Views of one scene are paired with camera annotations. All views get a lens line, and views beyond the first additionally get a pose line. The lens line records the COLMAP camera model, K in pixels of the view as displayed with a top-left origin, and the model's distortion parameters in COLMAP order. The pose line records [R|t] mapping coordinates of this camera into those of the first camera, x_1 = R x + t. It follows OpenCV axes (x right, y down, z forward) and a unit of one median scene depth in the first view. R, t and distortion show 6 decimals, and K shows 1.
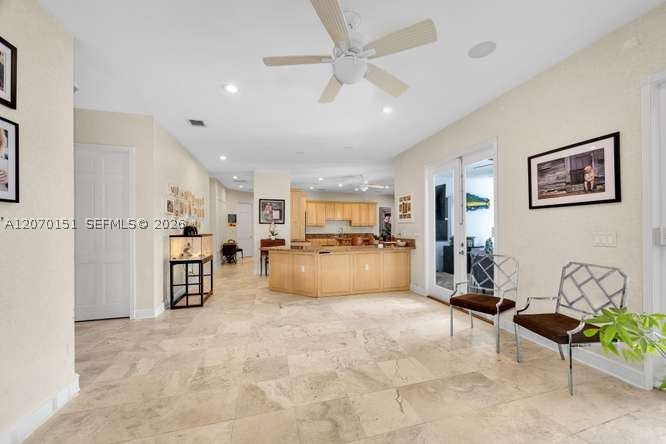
lens RADIAL K [[251.0, 0, 340.0], [0, 251.0, 226.2], [0, 0, 1]] dist [-0.005381, 0.001087]
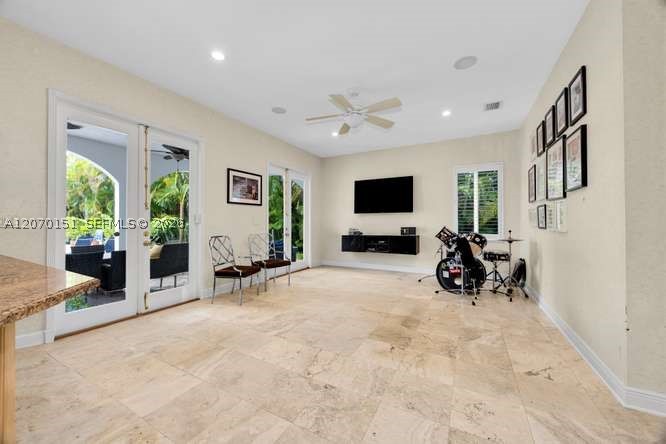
lens RADIAL K [[251.0, 0, 336.1], [0, 251.0, 221.9], [0, 0, 1]] dist [-0.005381, 0.001087]
pose [[-0.716205, 0.011231, 0.697799, -0.767131], [-0.000159, 0.999868, -0.016256, 0.069457], [-0.697890, -0.011754, -0.716109, 1.681305]]
